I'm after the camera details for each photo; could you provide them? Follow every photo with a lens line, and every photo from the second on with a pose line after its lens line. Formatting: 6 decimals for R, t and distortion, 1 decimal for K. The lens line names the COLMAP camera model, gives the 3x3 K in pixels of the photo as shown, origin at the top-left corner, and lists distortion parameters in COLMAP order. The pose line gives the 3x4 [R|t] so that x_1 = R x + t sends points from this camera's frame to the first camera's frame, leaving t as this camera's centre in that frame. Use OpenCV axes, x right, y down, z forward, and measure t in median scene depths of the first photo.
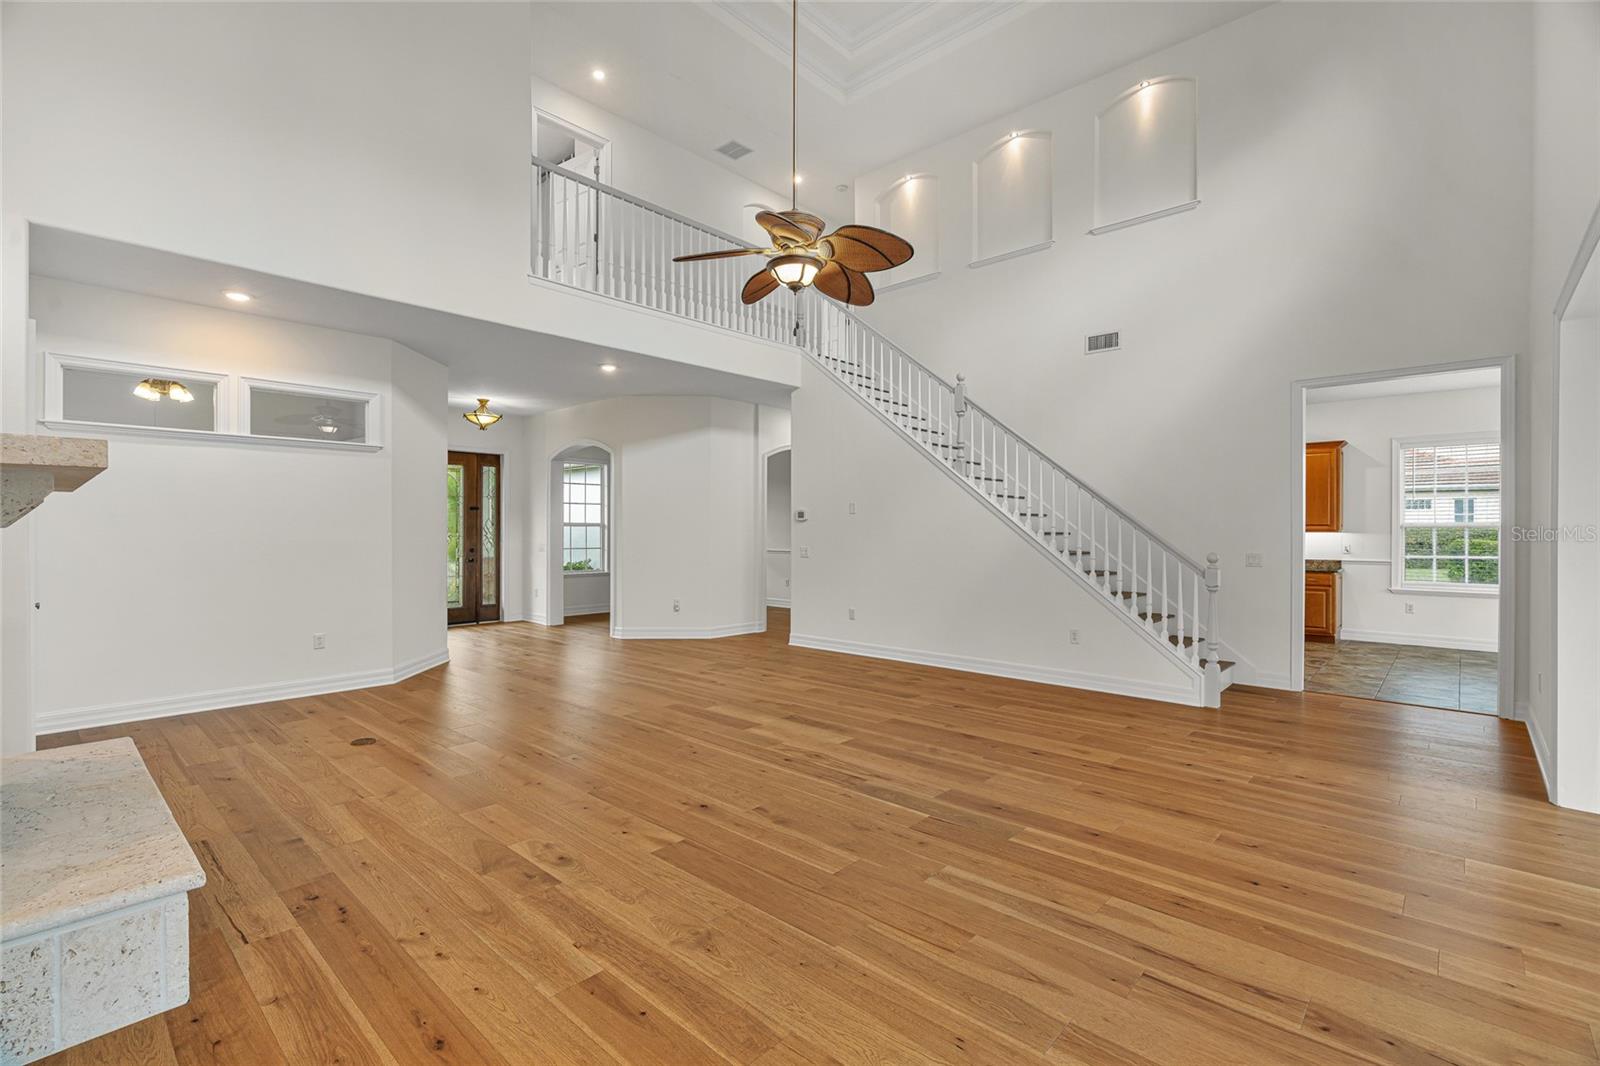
lens RADIAL K [[715.7, 0, 782.5], [0, 715.7, 532.9], [0, 0, 1]] dist [-0.003181, -0.000421]
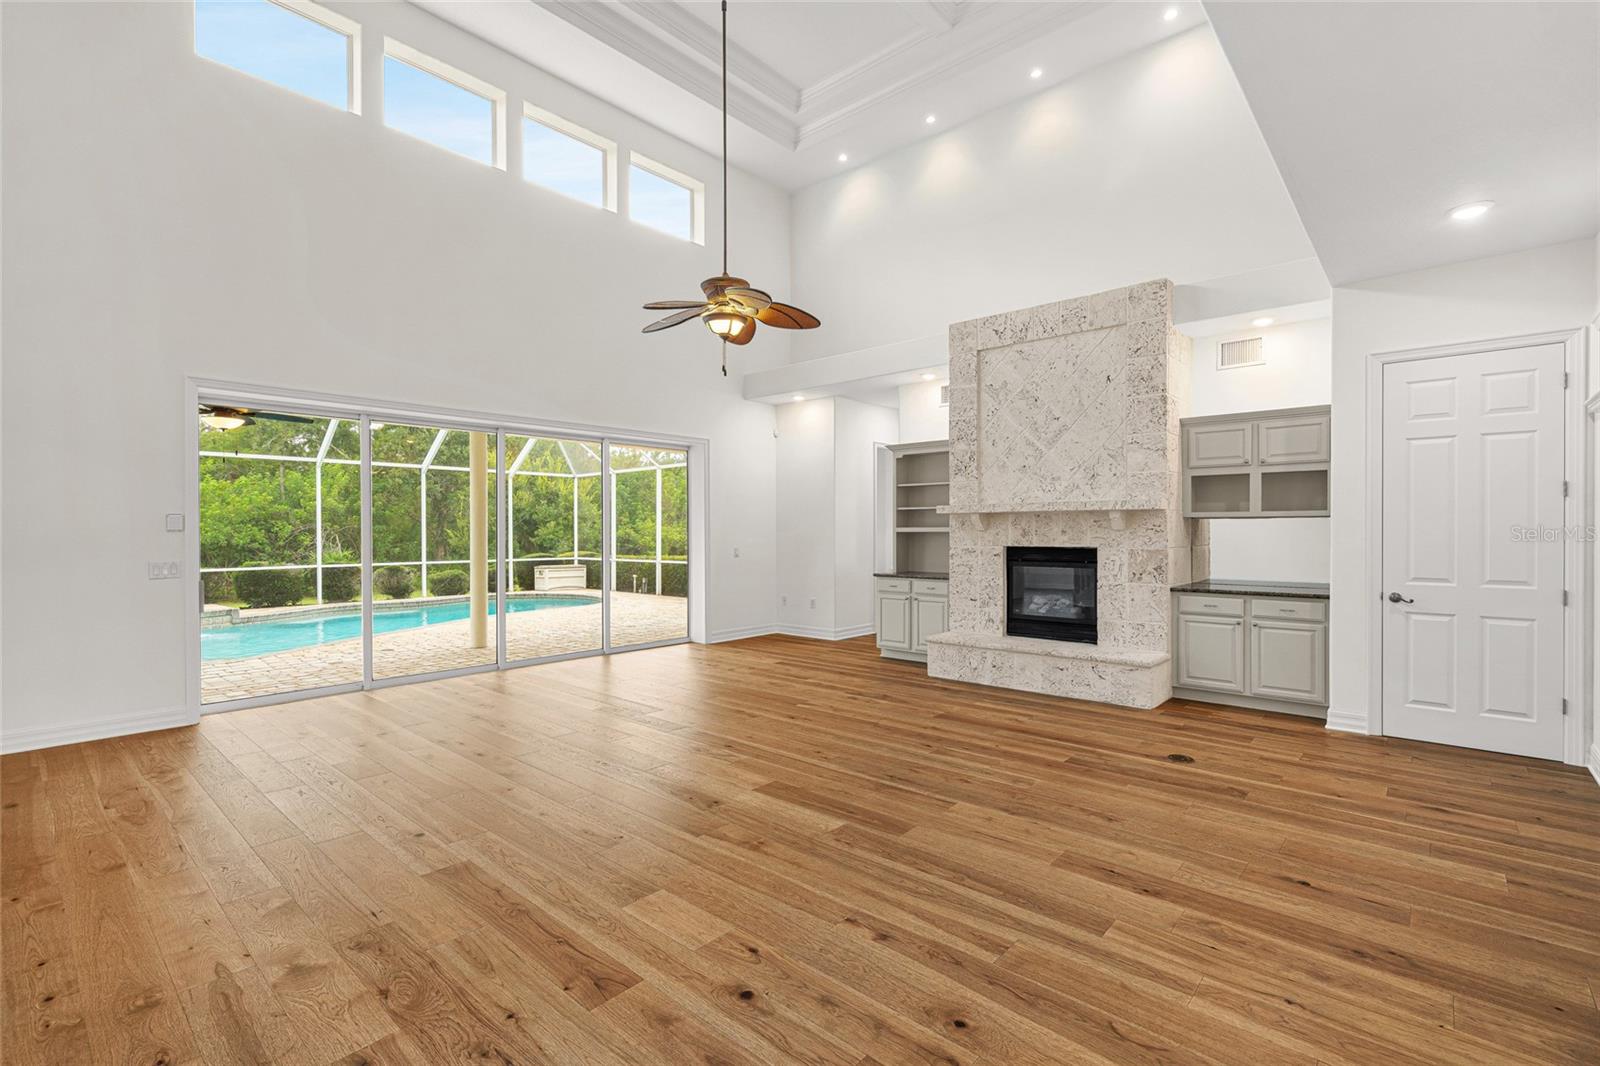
lens RADIAL K [[725.8, 0, 793.1], [0, 725.8, 522.6], [0, 0, 1]] dist [-0.000540, 0.000820]
pose [[-0.999582, -0.000417, -0.028898, -0.055001], [-0.000237, 0.999980, -0.006241, -0.011461], [0.028900, -0.006232, -0.999563, 1.976762]]
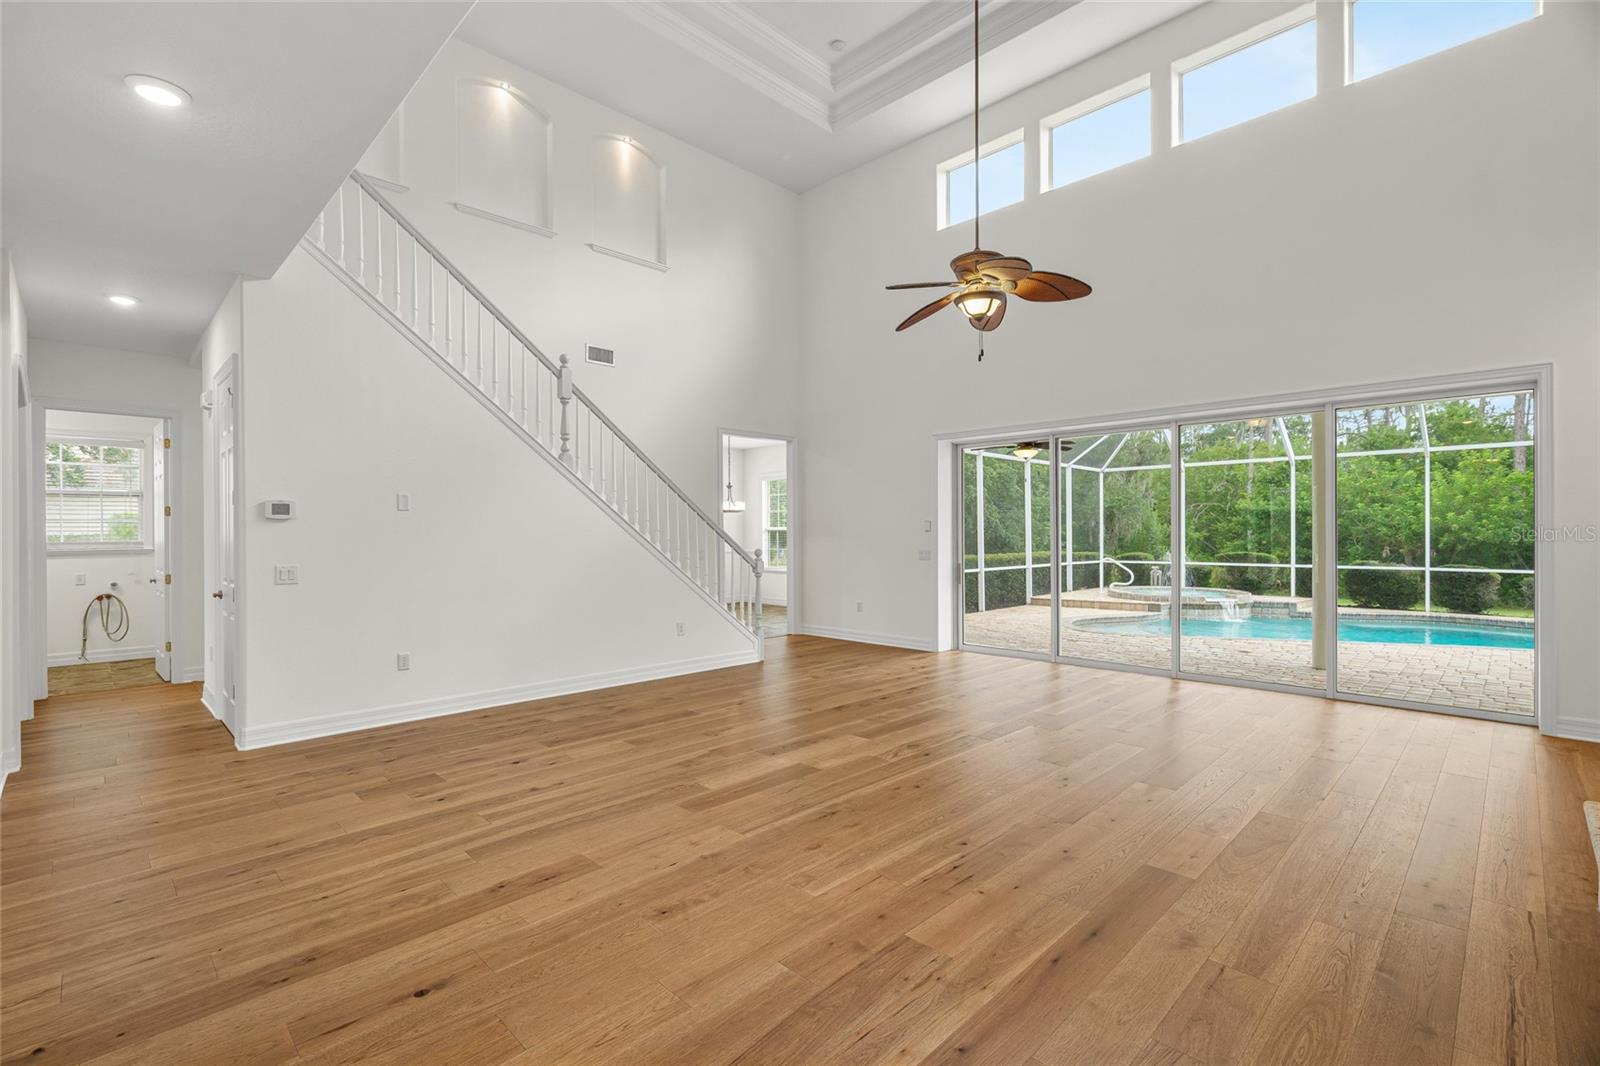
lens RADIAL K [[725.8, 0, 793.1], [0, 725.8, 522.6], [0, 0, 1]] dist [-0.000540, 0.000820]
pose [[0.035019, 0.011258, 0.999323, -0.997497], [0.009137, 0.999891, -0.011585, -0.008879], [-0.999345, 0.009536, 0.034912, 1.088801]]
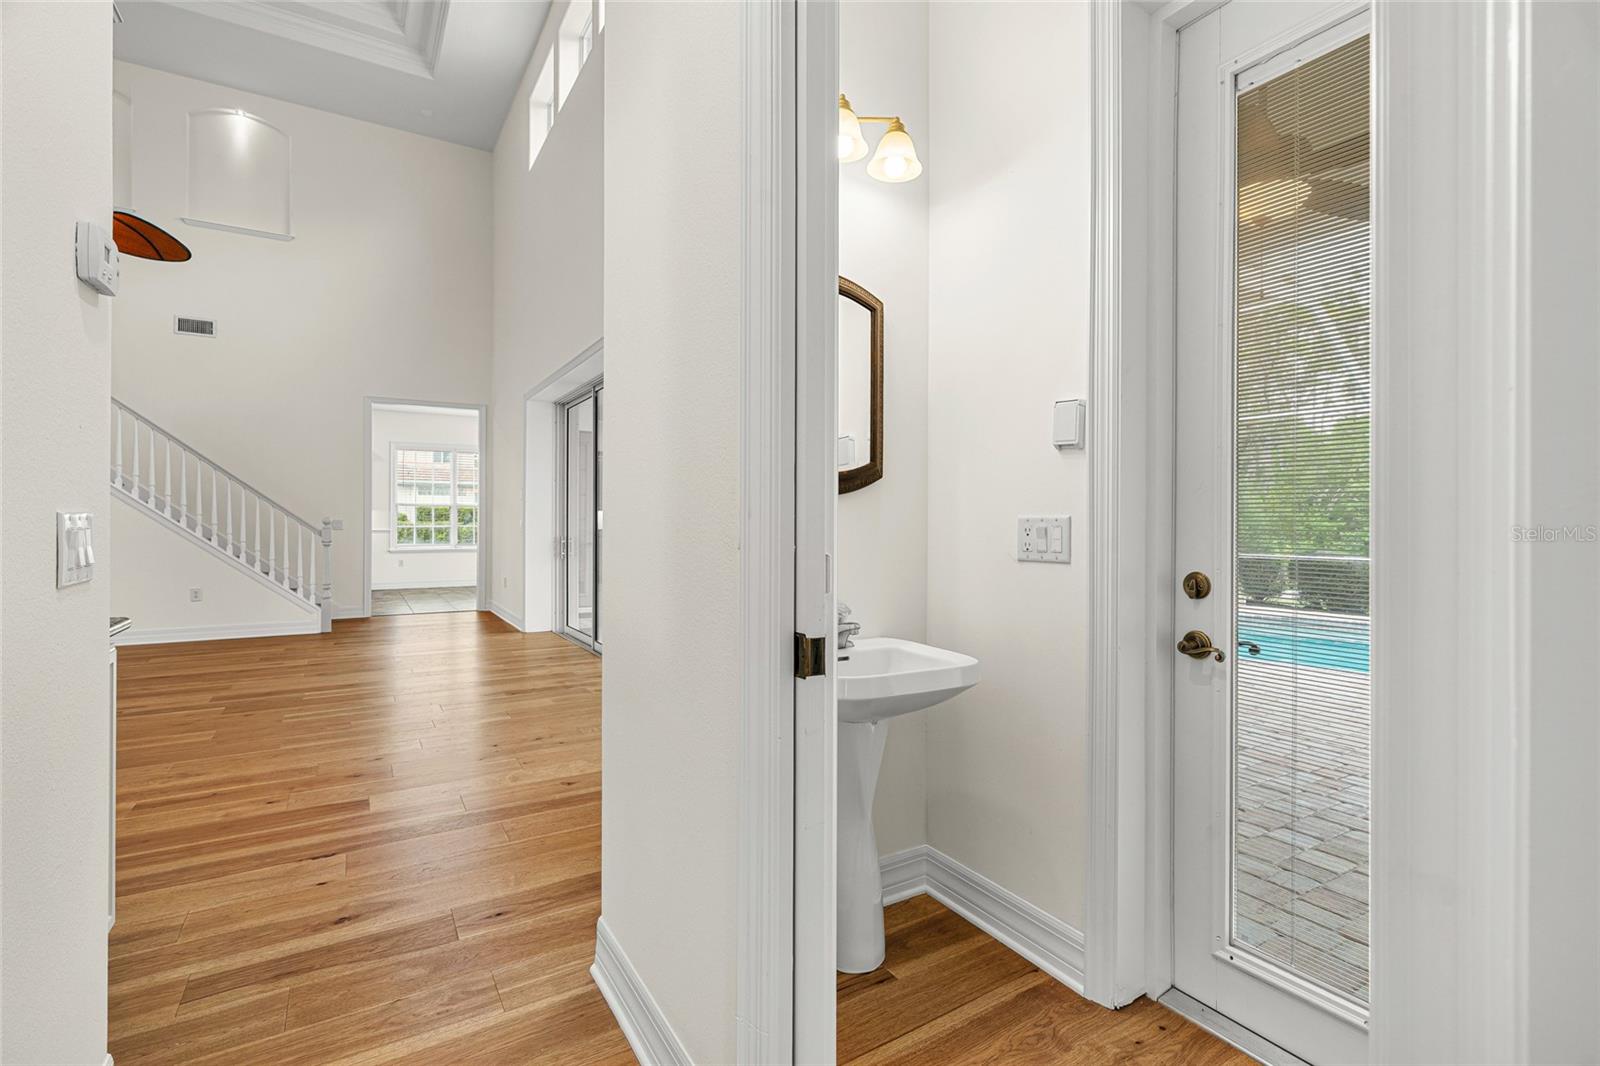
lens RADIAL K [[725.8, 0, 793.1], [0, 725.8, 522.6], [0, 0, 1]] dist [-0.000540, 0.000820]
pose [[0.259222, 0.002349, 0.965815, -0.626646], [0.001611, 0.999995, -0.002864, 0.055352], [-0.965816, 0.002299, 0.259217, -0.257336]]
